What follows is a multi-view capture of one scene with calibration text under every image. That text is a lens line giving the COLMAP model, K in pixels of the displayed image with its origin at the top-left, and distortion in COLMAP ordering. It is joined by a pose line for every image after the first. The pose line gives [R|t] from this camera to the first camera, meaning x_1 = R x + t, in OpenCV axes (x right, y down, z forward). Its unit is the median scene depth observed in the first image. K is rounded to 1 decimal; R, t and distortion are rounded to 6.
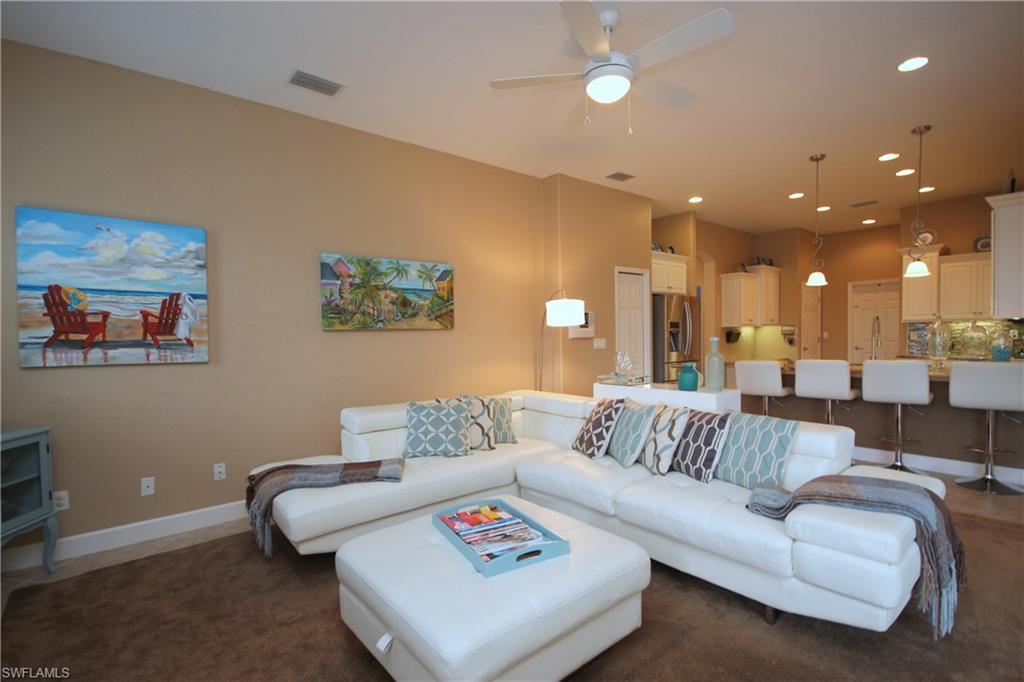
lens RADIAL K [[475.4, 0, 513.9], [0, 475.4, 347.6], [0, 0, 1]] dist [-0.001496, 0.000860]
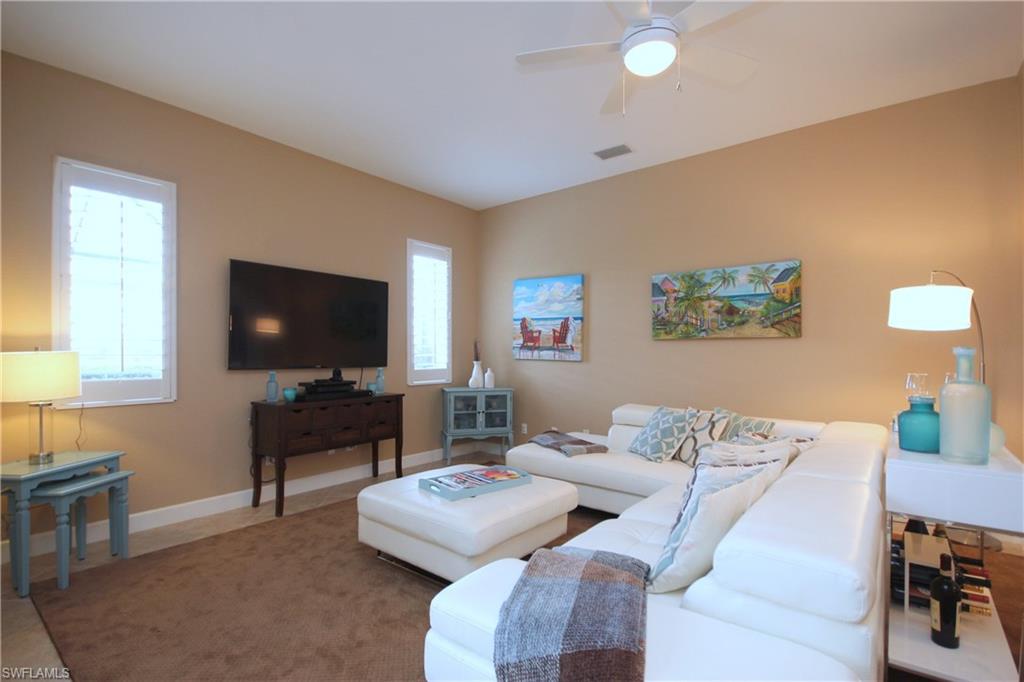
lens RADIAL K [[475.4, 0, 516.3], [0, 475.4, 342.9], [0, 0, 1]] dist [-0.001496, 0.000860]
pose [[0.207286, -0.002391, -0.978277, 0.804537], [-0.032890, 0.999415, -0.009412, -0.006929], [0.977727, 0.034127, 0.207086, 0.479616]]
